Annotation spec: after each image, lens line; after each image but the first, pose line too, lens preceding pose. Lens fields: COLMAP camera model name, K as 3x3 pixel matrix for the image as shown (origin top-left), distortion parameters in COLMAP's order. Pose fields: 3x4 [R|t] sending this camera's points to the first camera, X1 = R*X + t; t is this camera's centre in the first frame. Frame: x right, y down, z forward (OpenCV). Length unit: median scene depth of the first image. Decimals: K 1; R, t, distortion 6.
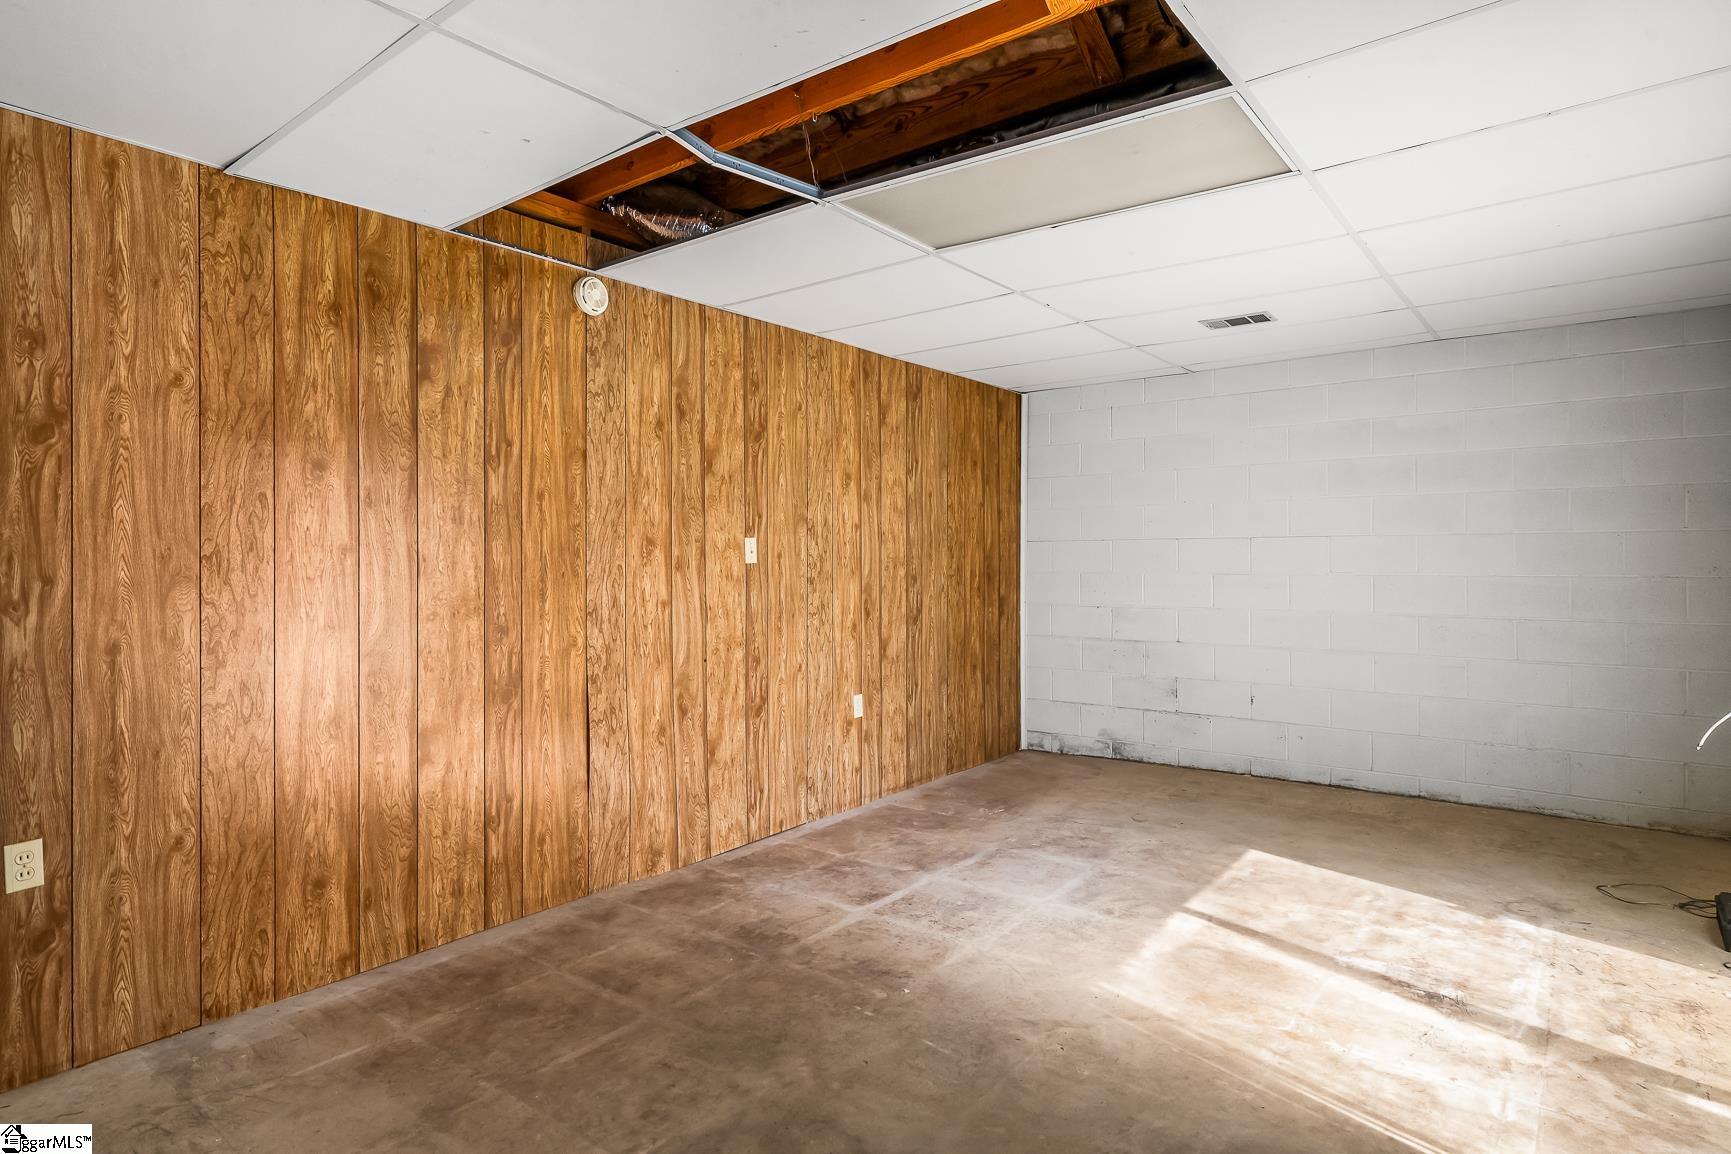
lens RADIAL K [[940.1, 0, 865.6], [0, 940.1, 556.0], [0, 0, 1]] dist [-0.002334, -0.000820]
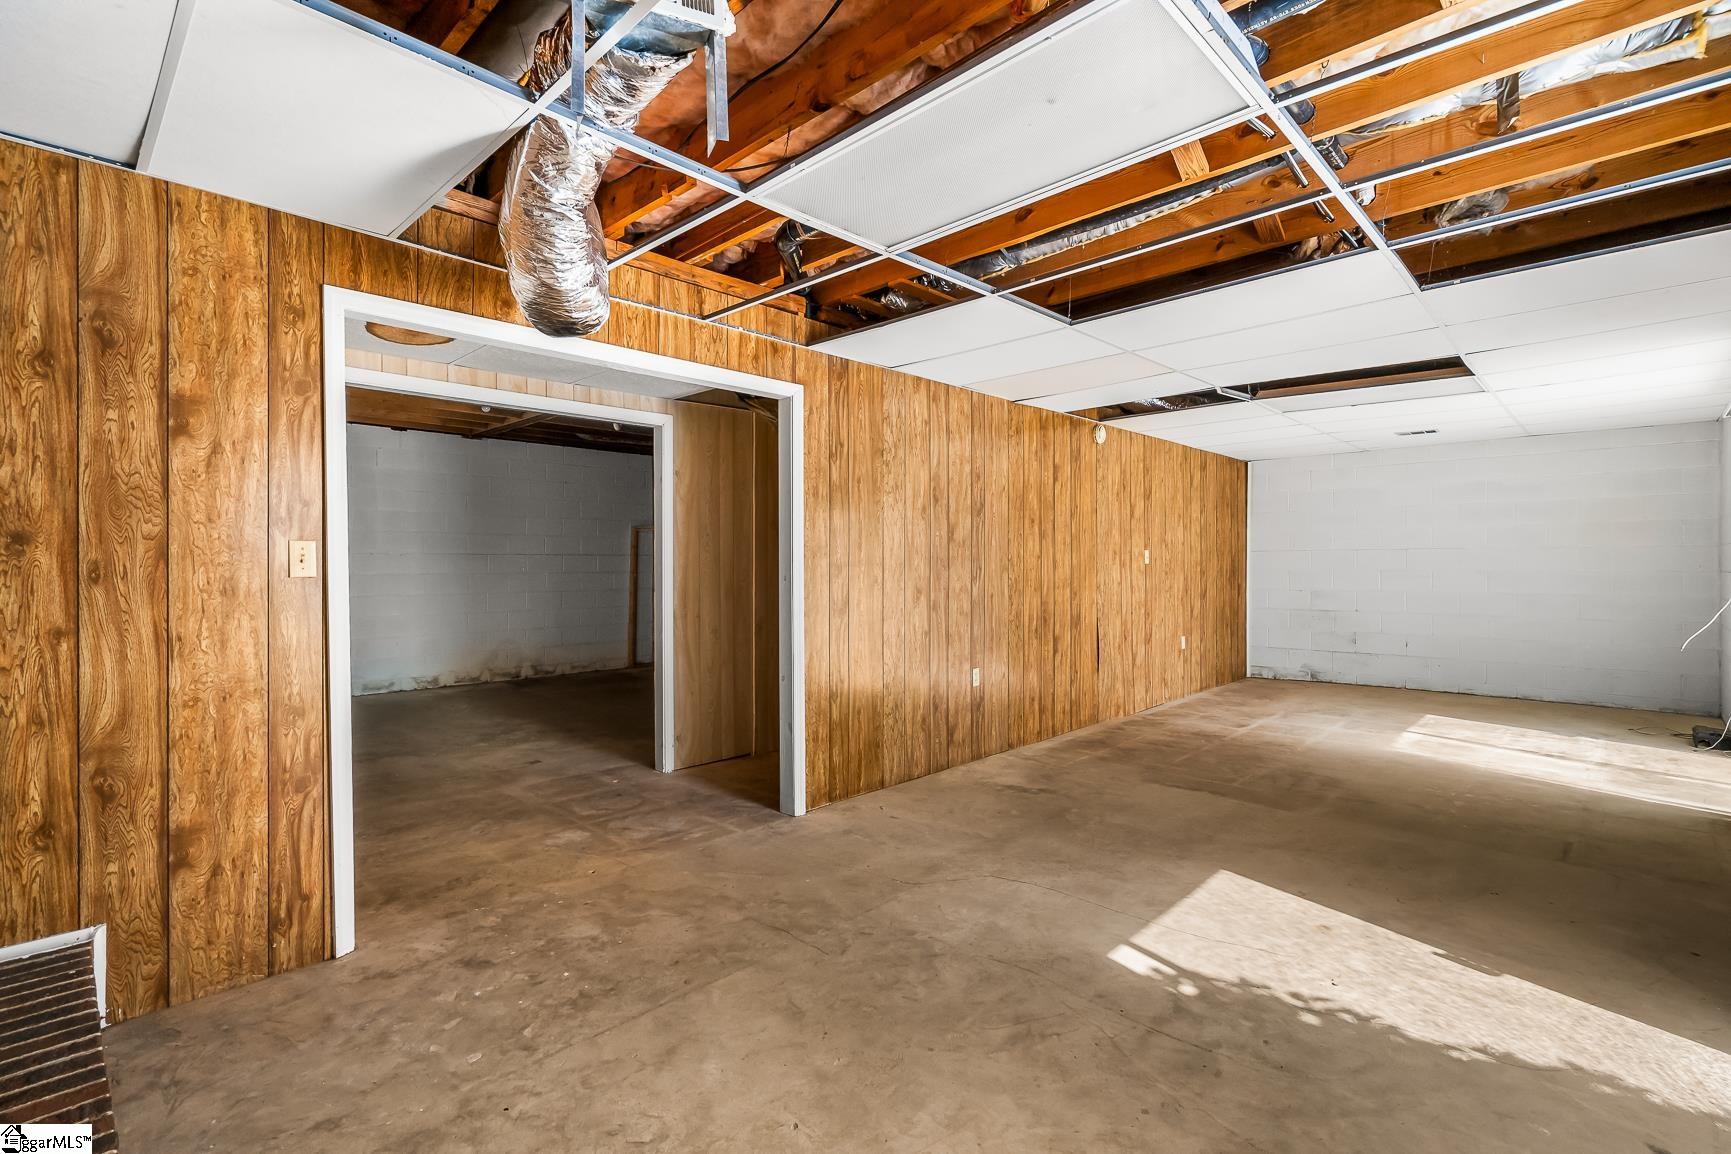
lens RADIAL K [[791.5, 0, 863.2], [0, 791.5, 565.6], [0, 0, 1]] dist [-0.005928, 0.000367]
pose [[0.994103, 0.001633, -0.108431, -0.567656], [-0.000897, 0.999976, 0.006838, 0.001718], [0.108439, -0.006700, 0.994081, -0.723683]]
